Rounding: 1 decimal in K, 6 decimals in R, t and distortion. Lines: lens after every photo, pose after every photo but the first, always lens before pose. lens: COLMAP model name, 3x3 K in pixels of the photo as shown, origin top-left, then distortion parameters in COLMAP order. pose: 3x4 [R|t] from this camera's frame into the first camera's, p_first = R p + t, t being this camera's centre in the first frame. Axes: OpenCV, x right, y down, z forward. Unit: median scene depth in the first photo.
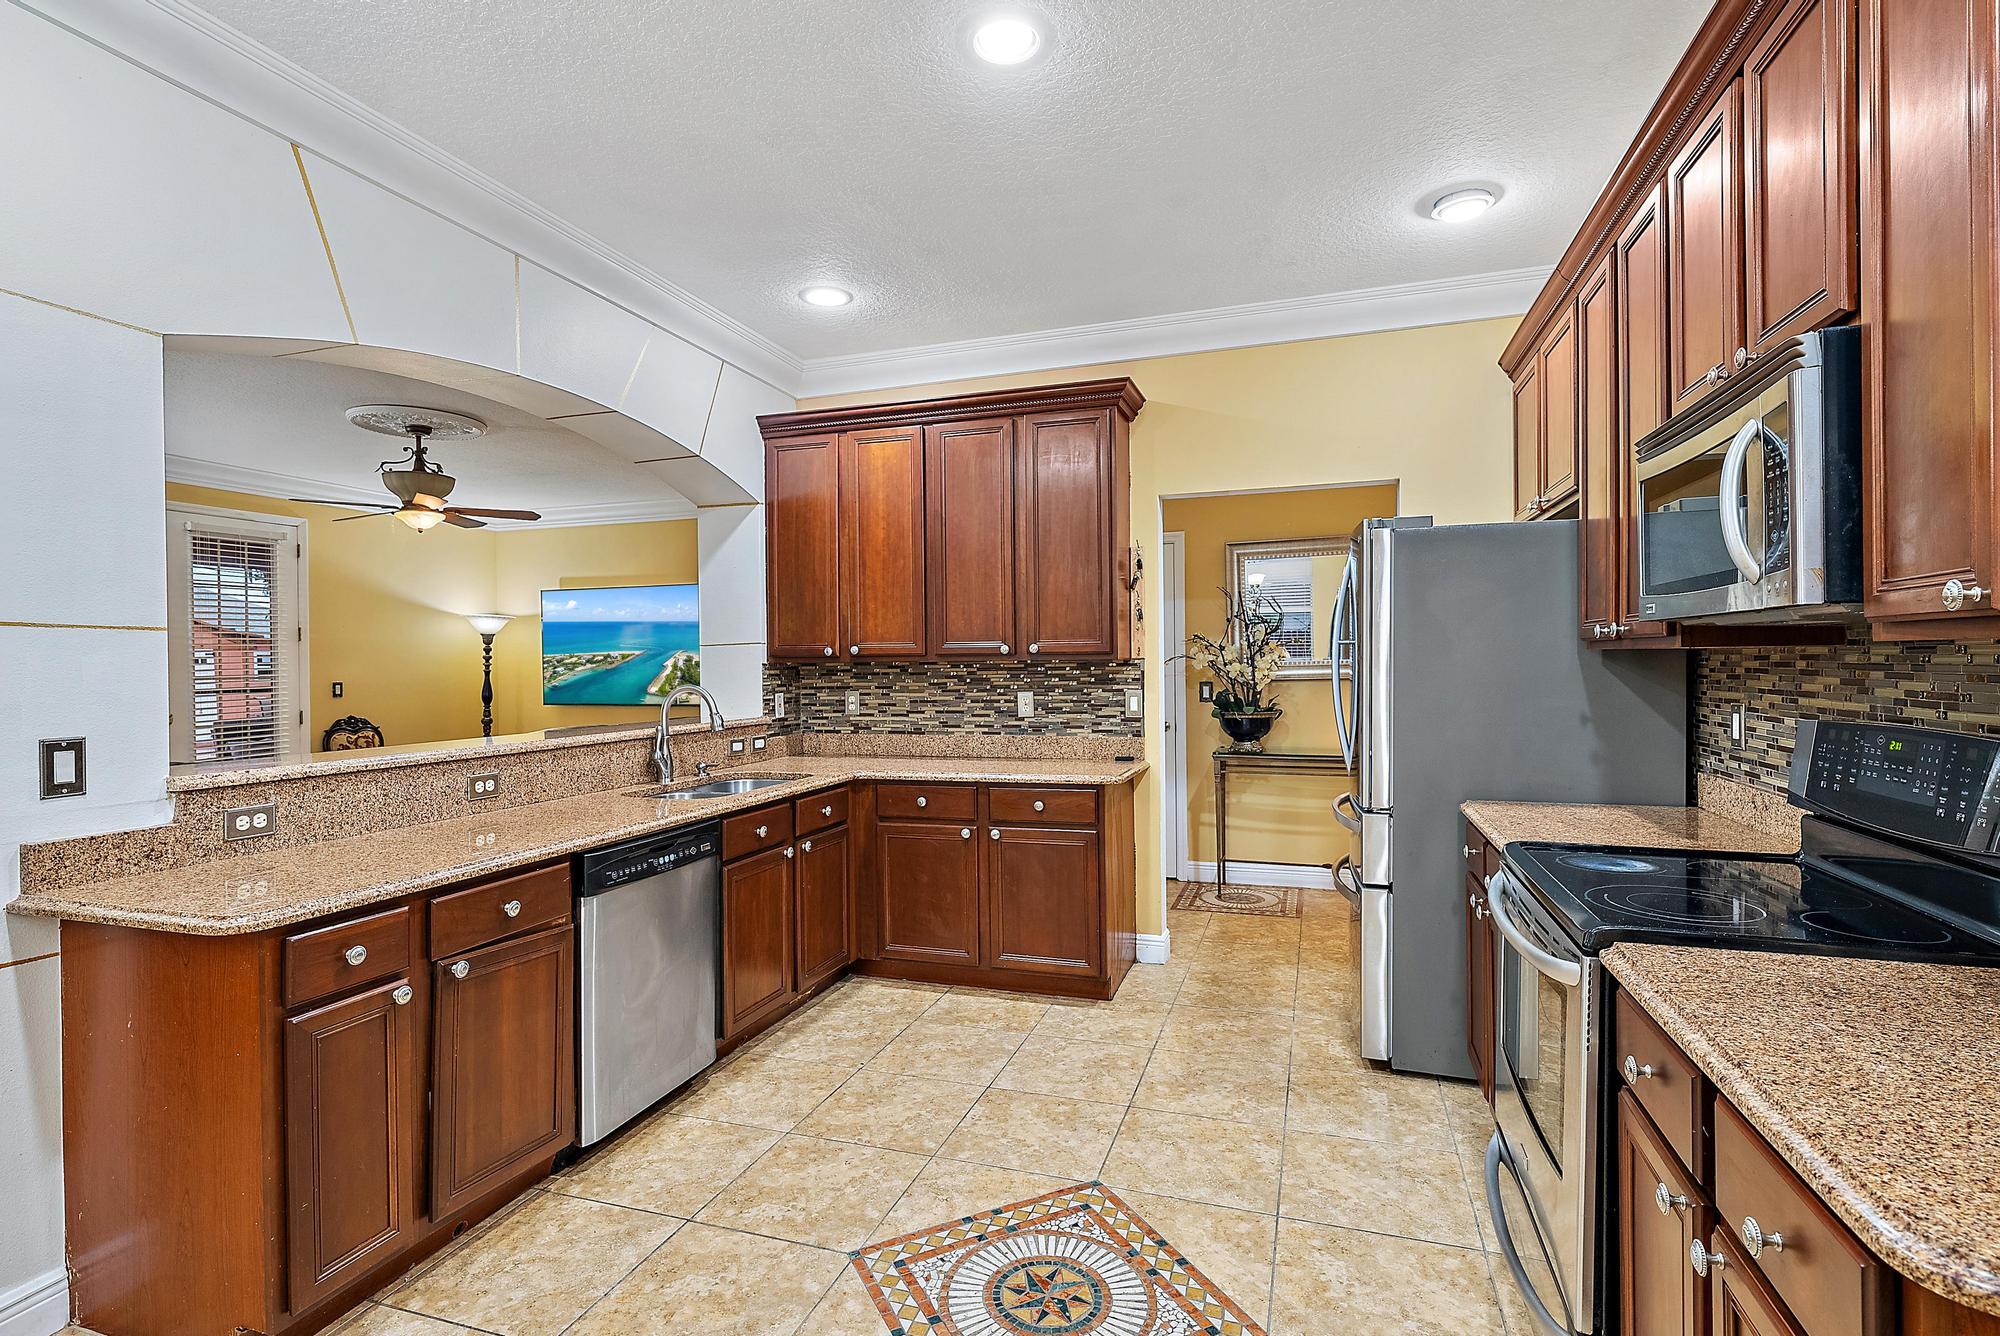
lens RADIAL K [[939.9, 0, 1004.9], [0, 939.9, 665.9], [0, 0, 1]] dist [-0.000370, 0.000882]
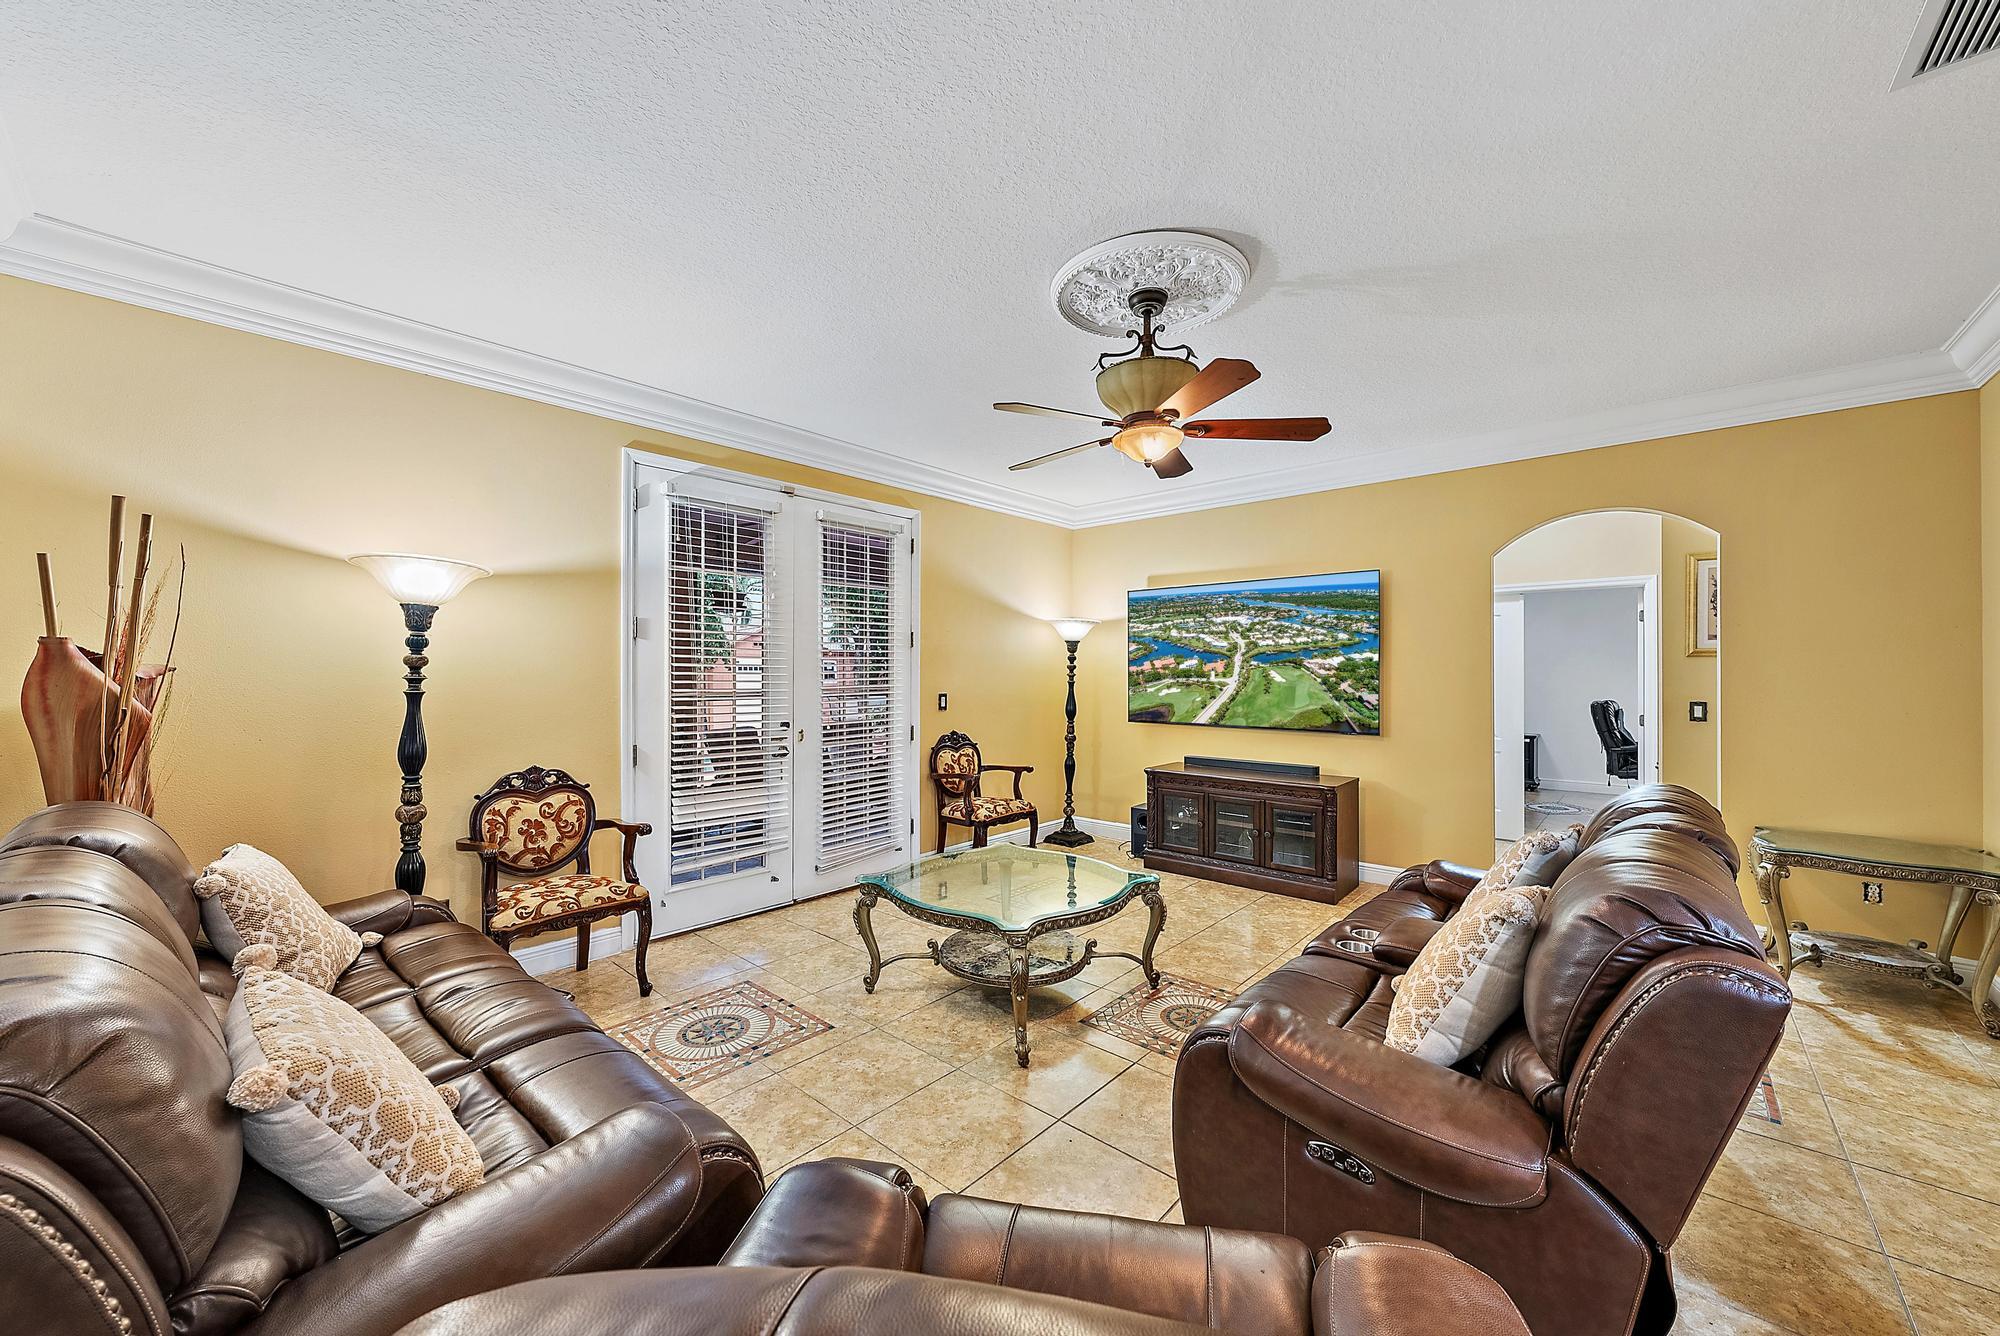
lens RADIAL K [[734.9, 0, 1001.6], [0, 734.9, 669.0], [0, 0, 1]] dist [-0.002269, -0.000241]
pose [[0.912899, 0.015785, -0.407880, -0.511445], [-0.016796, 0.999858, 0.001102, -0.010366], [0.407840, 0.005845, 0.913035, 0.525260]]
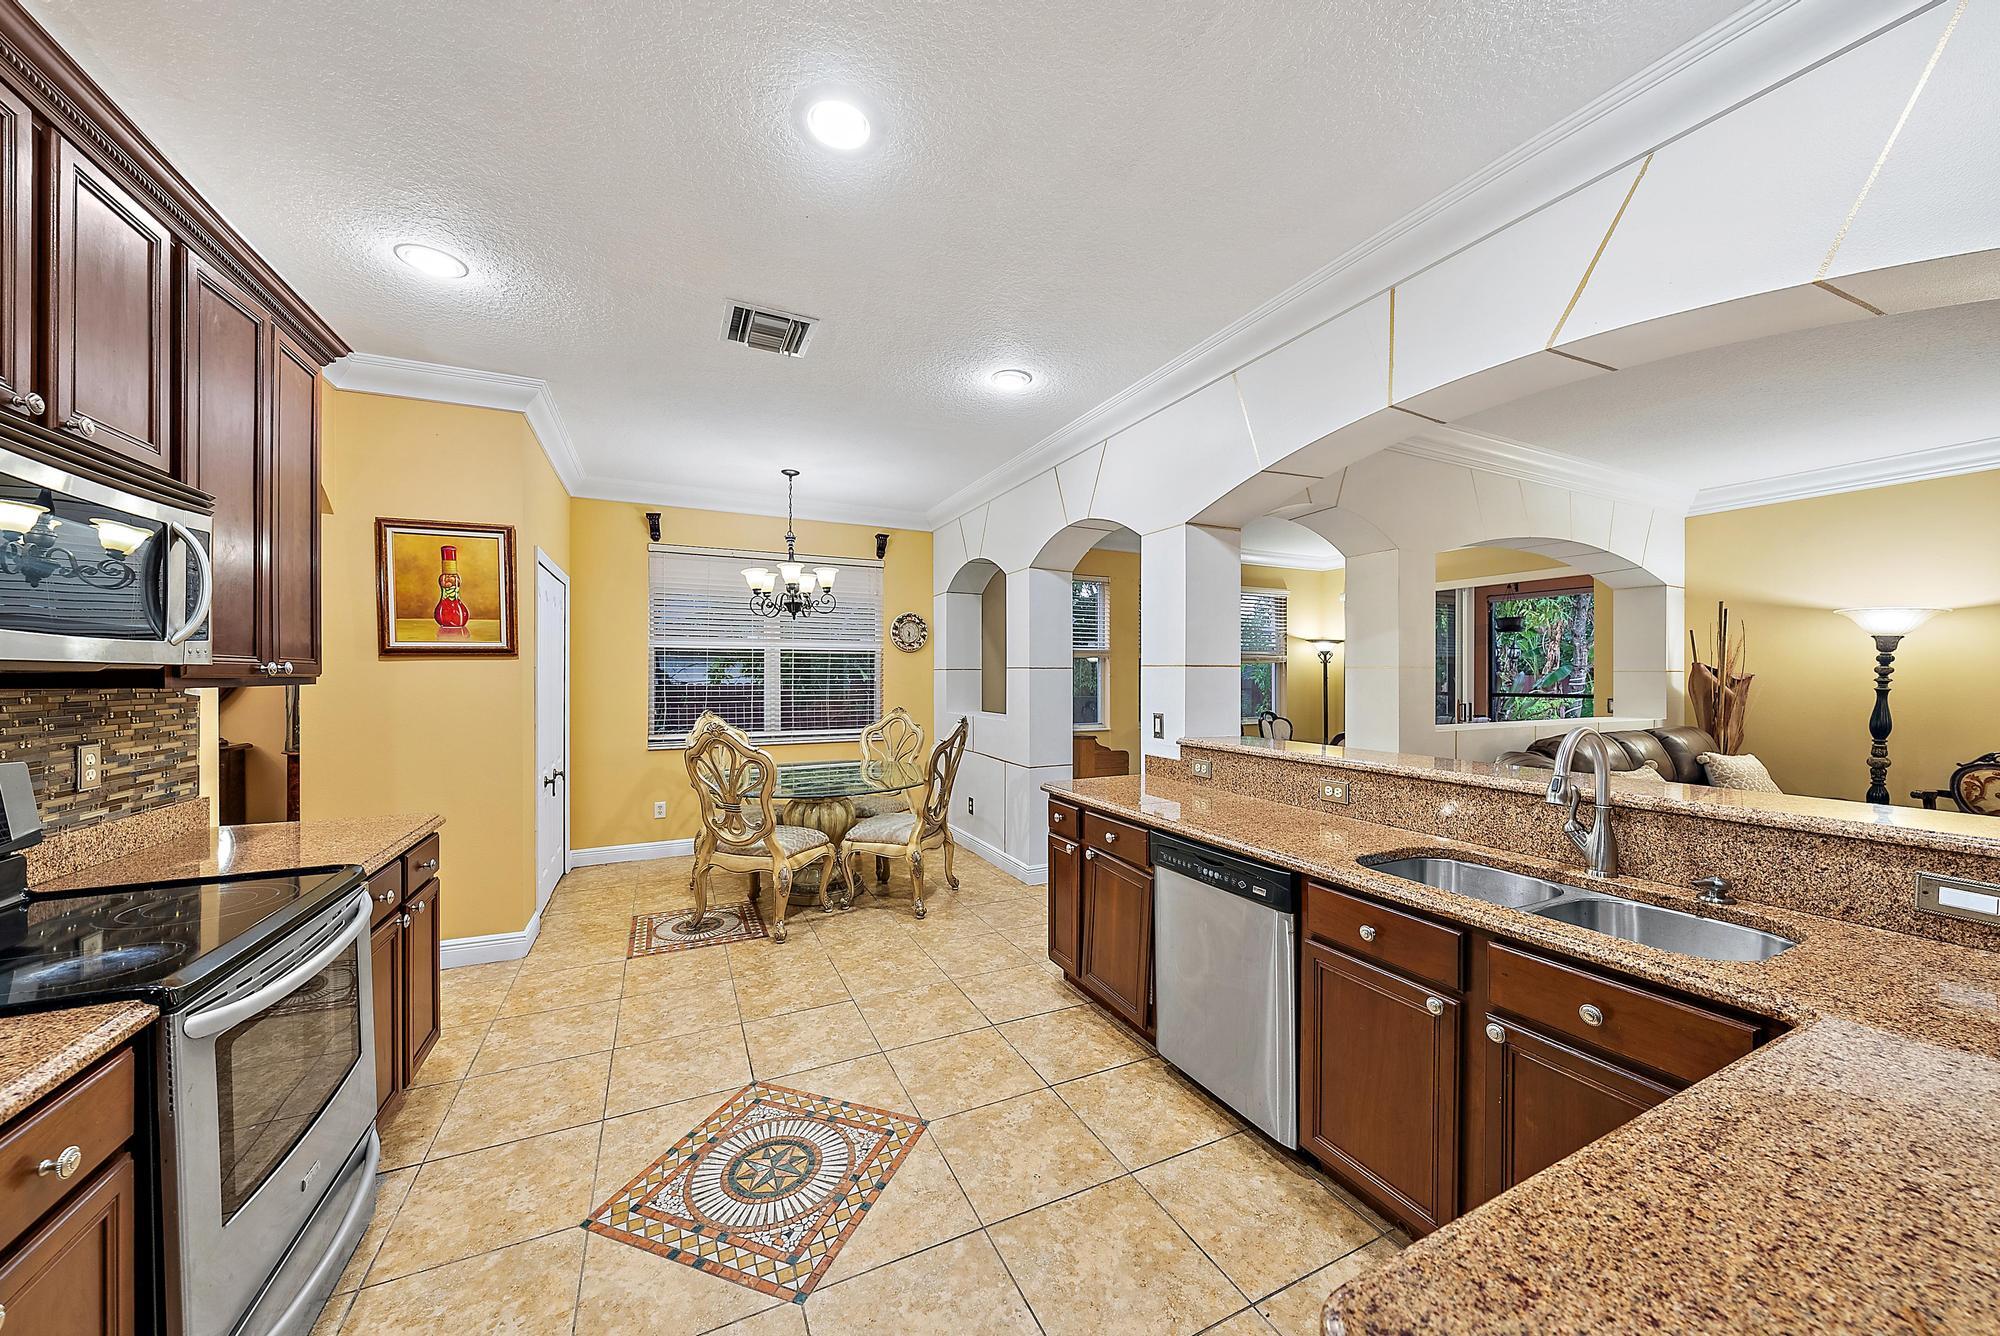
lens RADIAL K [[688.9, 0, 993.9], [0, 688.9, 682.5], [0, 0, 1]] dist [0.013433, 0.000064]
pose [[-0.718465, 0.024052, -0.695147, 0.367161], [0.013252, 0.999694, 0.020893, -0.031299], [0.695437, 0.005799, -0.718564, 1.441380]]
